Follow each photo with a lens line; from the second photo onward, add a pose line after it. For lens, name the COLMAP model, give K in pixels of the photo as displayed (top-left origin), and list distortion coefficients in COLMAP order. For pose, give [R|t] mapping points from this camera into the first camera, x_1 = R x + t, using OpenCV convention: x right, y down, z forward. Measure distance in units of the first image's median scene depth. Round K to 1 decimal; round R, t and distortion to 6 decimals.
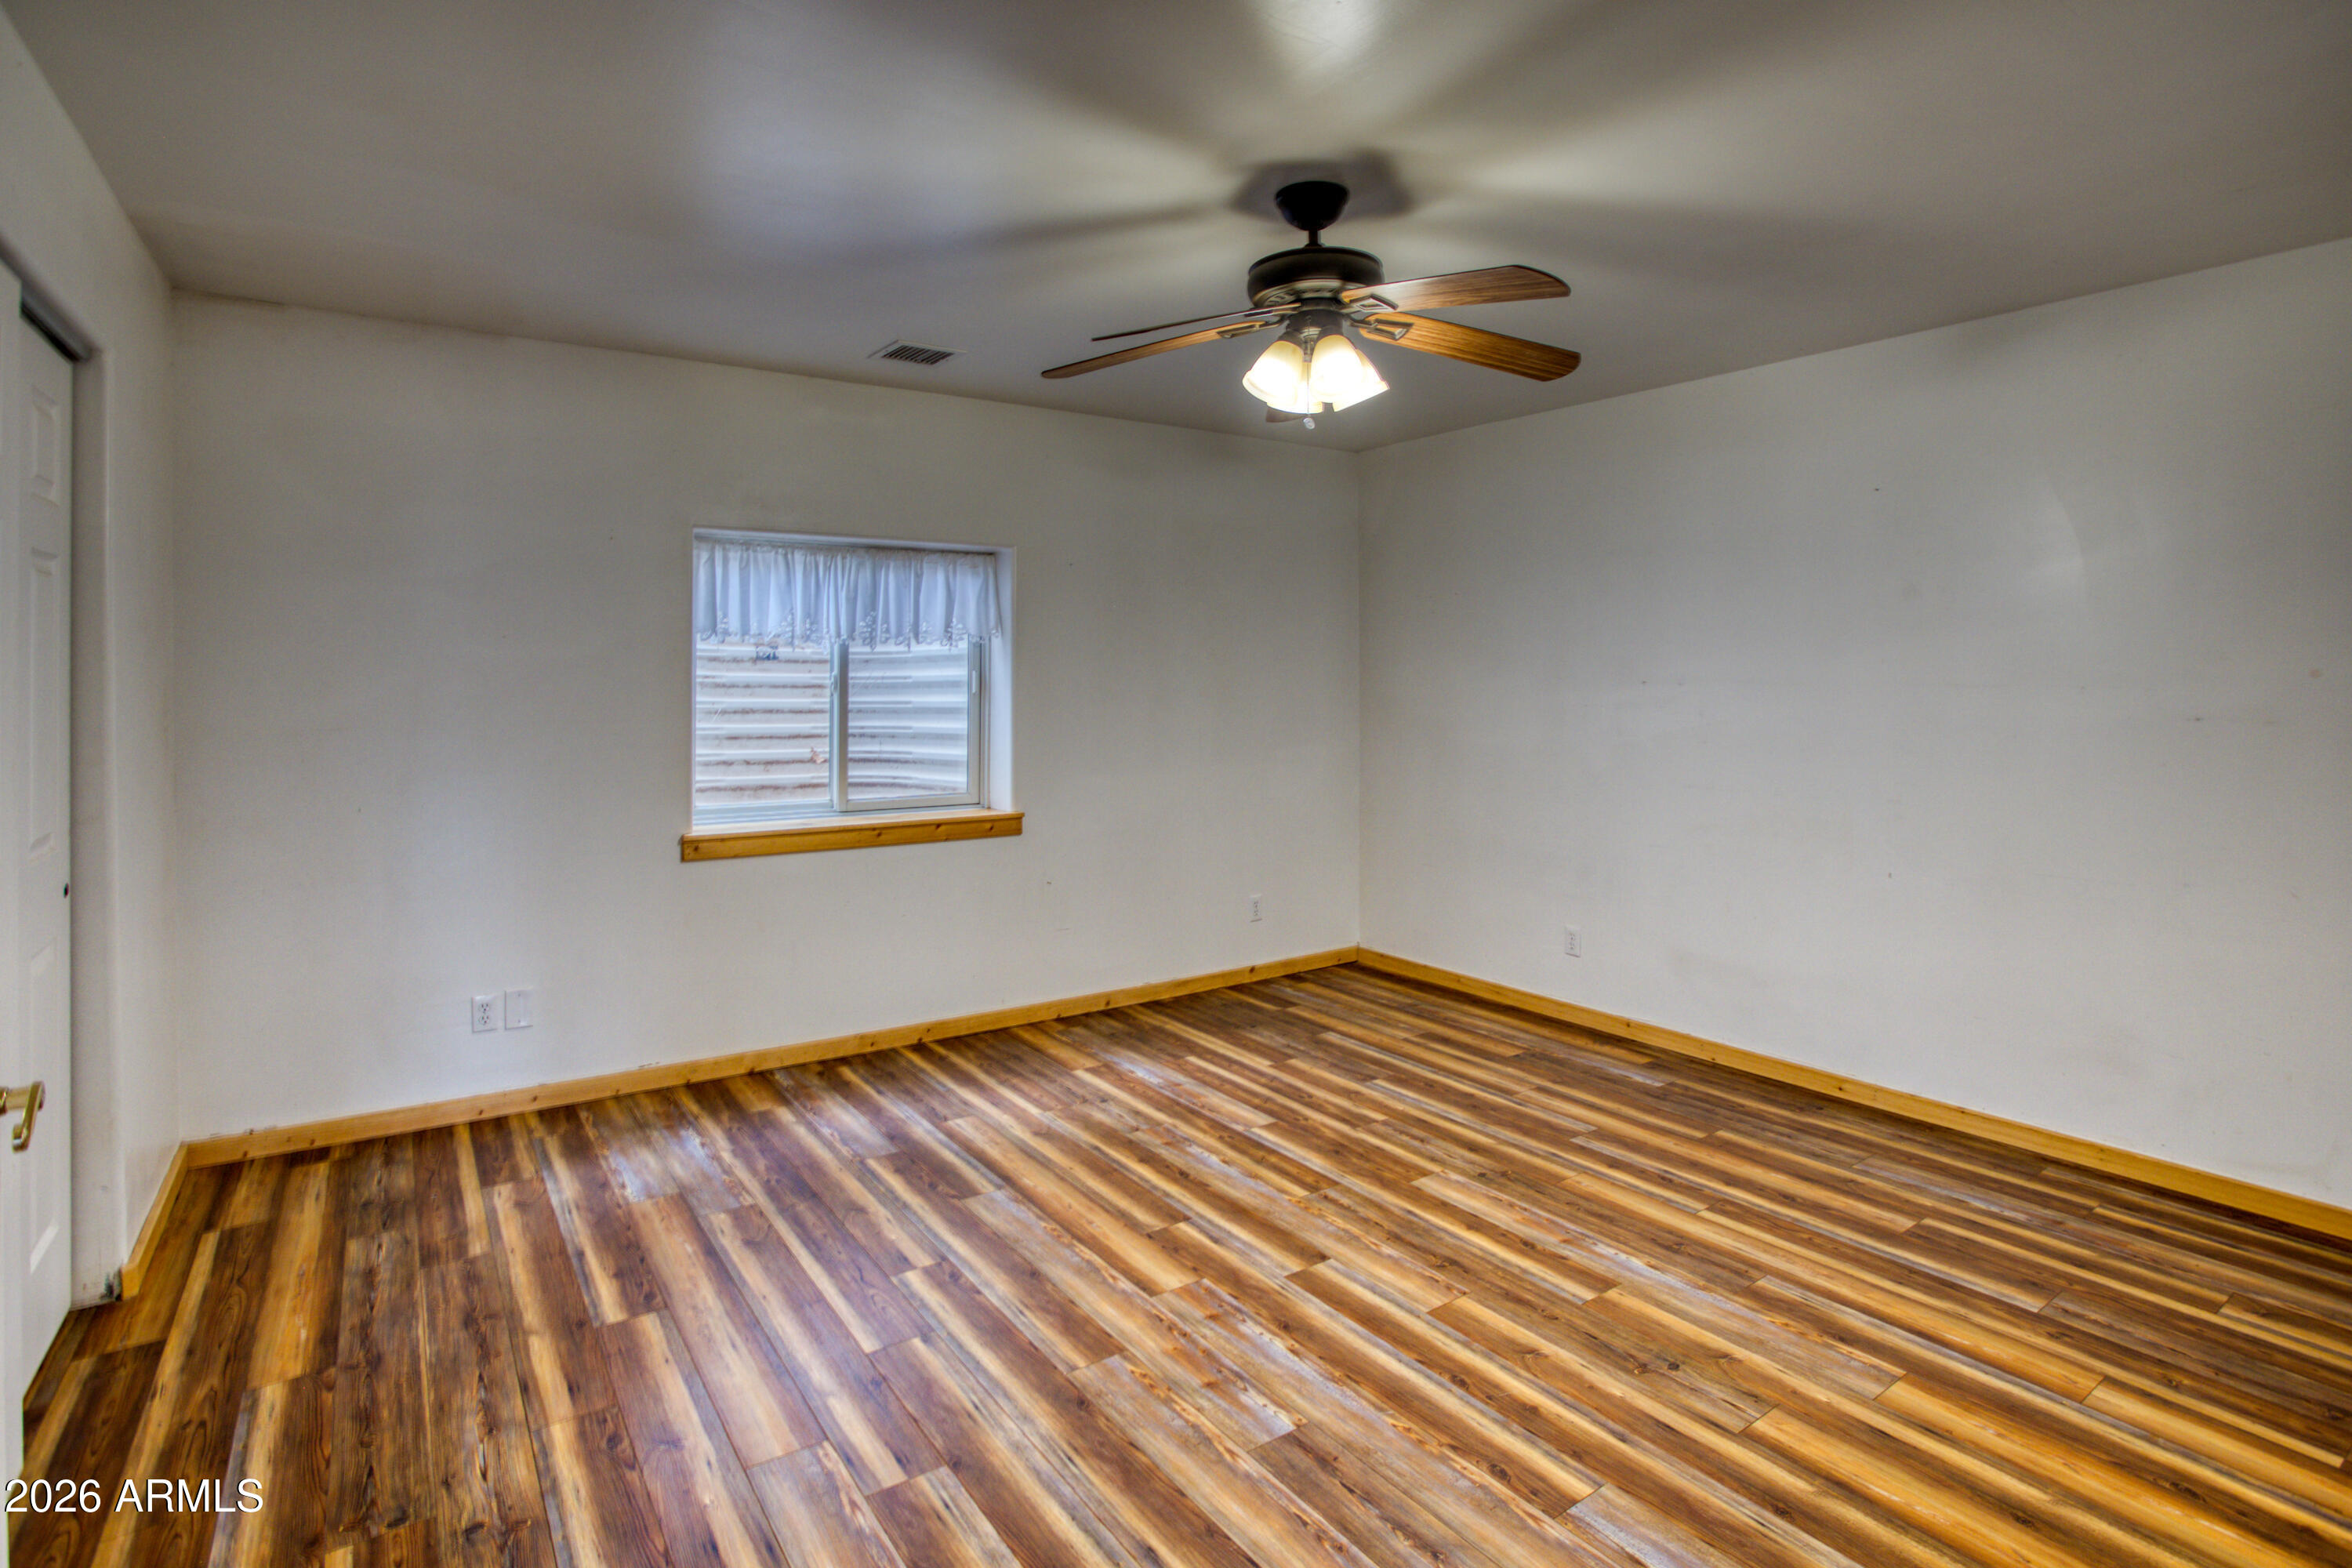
lens RADIAL K [[1138.4, 0, 1180.3], [0, 1138.4, 769.6], [0, 0, 1]] dist [-0.043712, 0.002450]
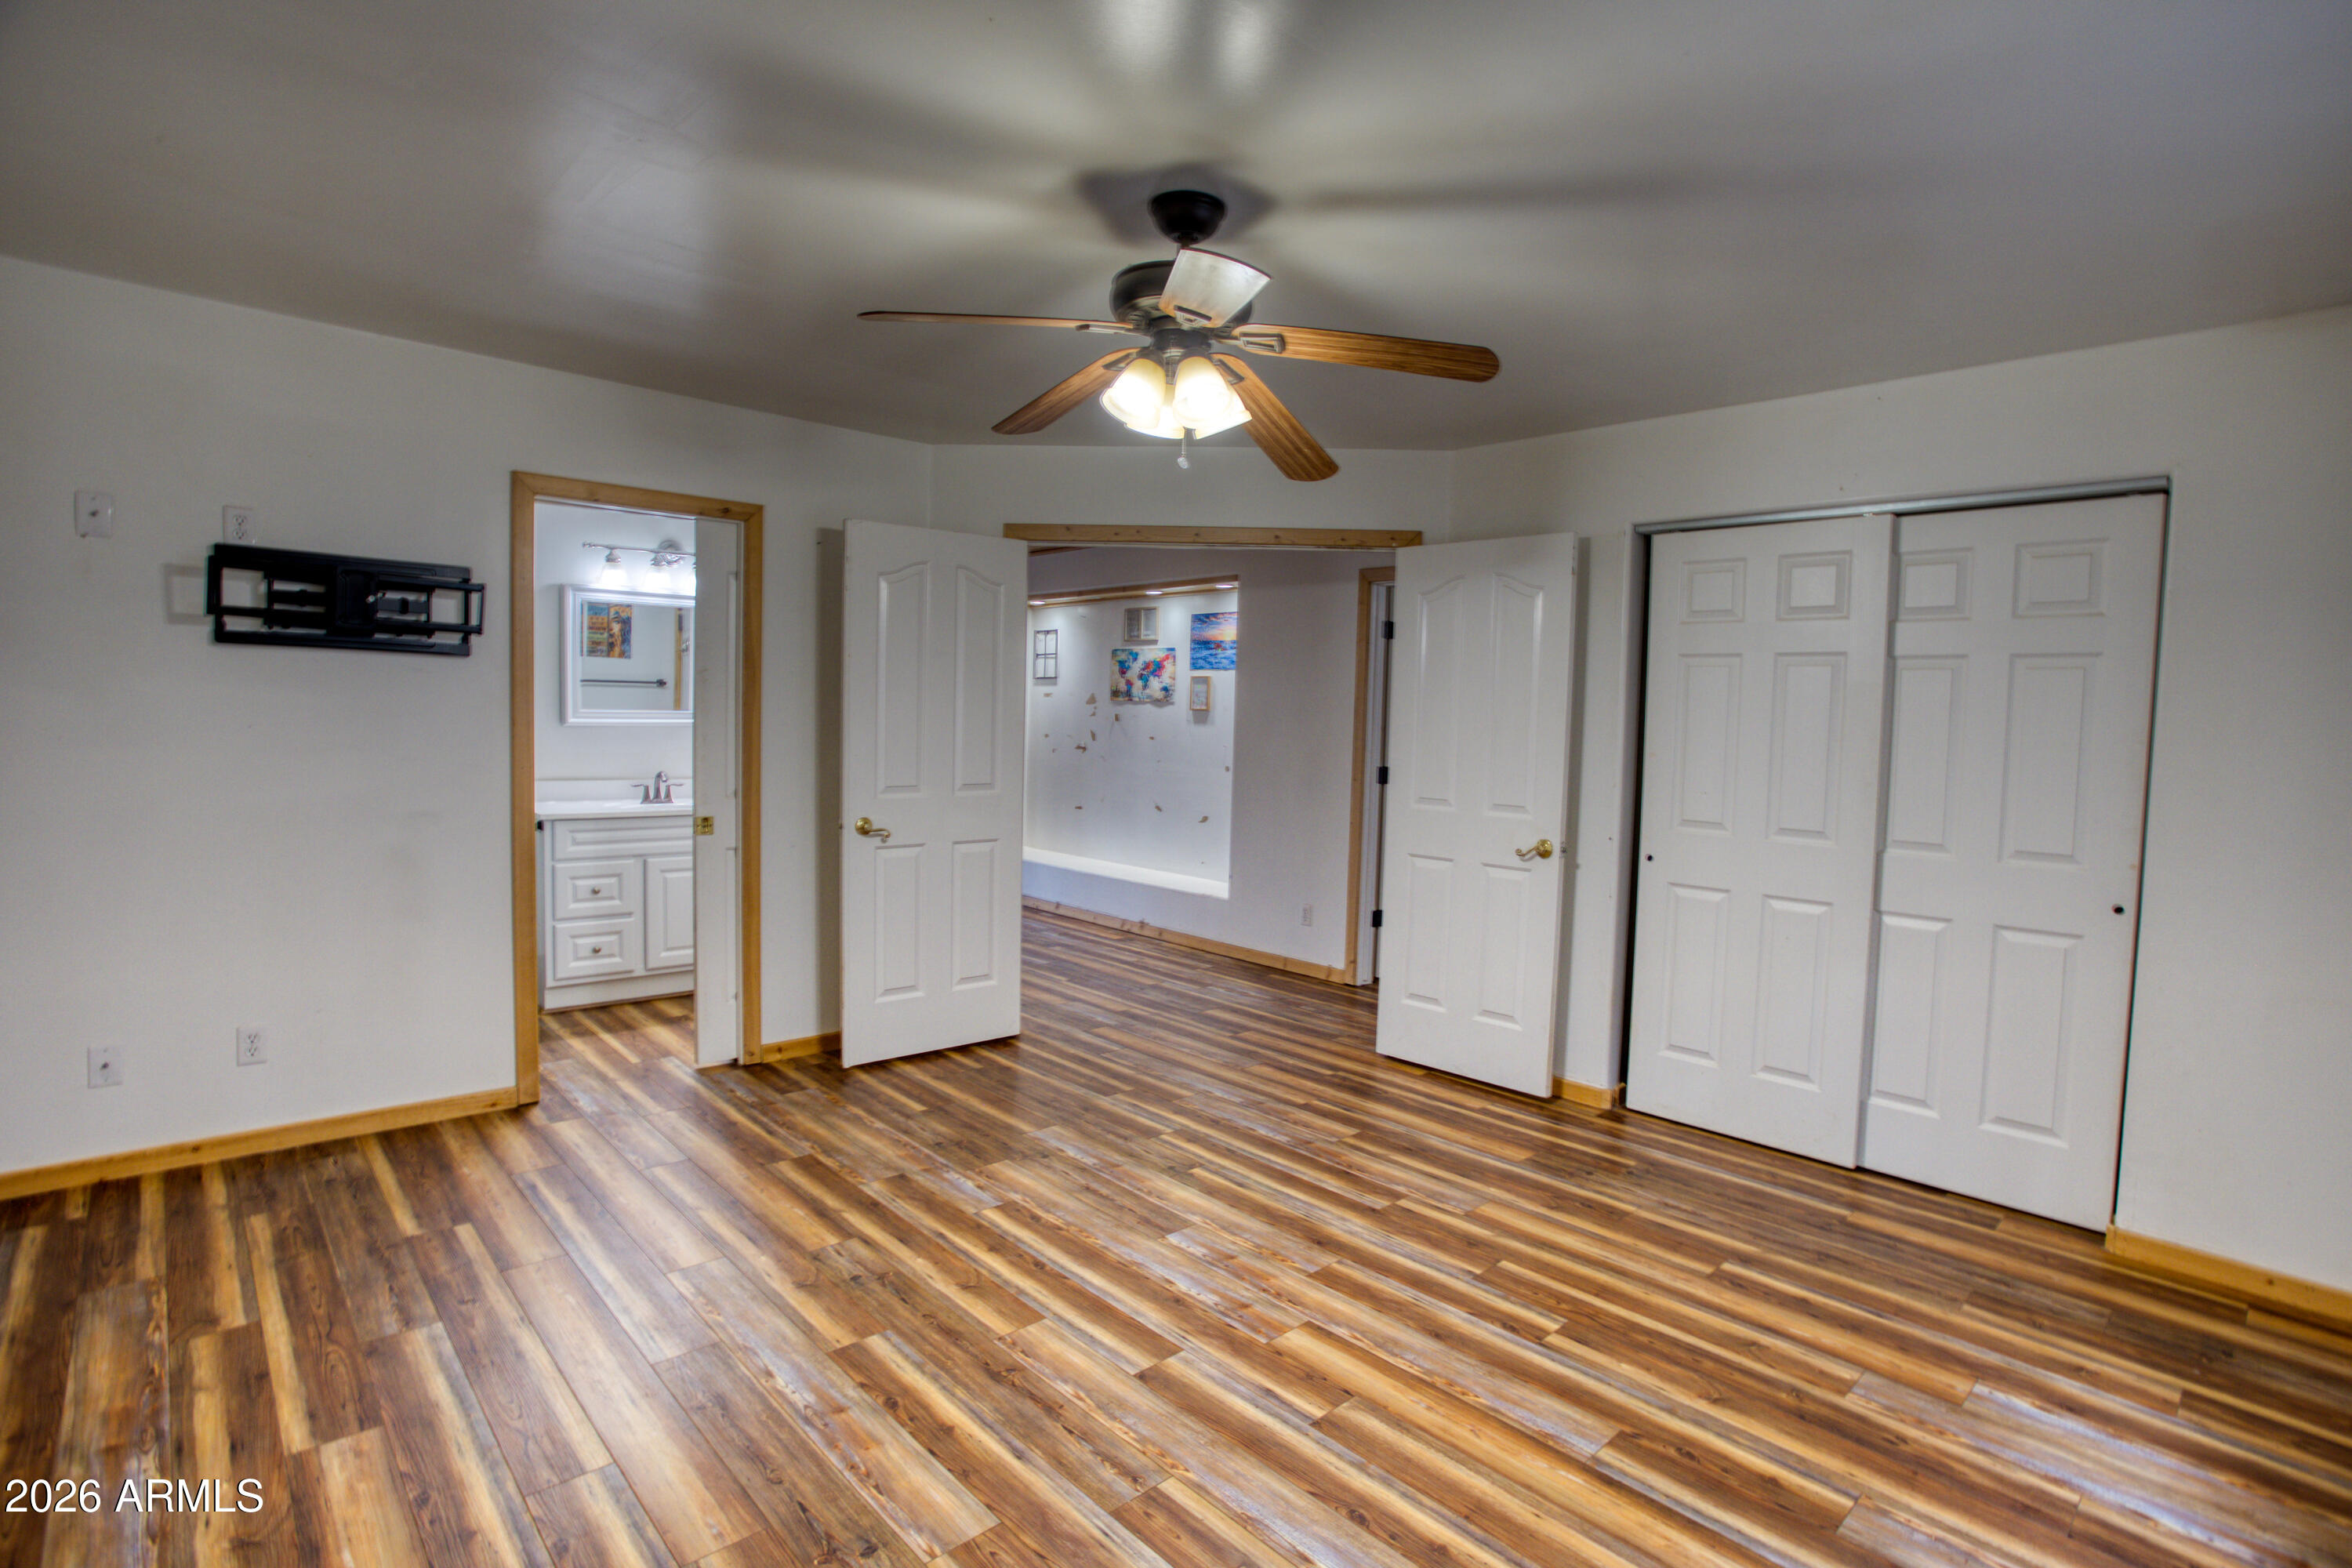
lens RADIAL K [[1138.4, 0, 1175.4], [0, 1138.4, 784.8], [0, 0, 1]] dist [-0.043712, 0.002450]
pose [[-0.990626, -0.022507, -0.134732, 0.239012], [-0.042014, 0.988723, 0.143740, -0.157295], [0.129978, 0.148054, -0.980401, 1.869971]]
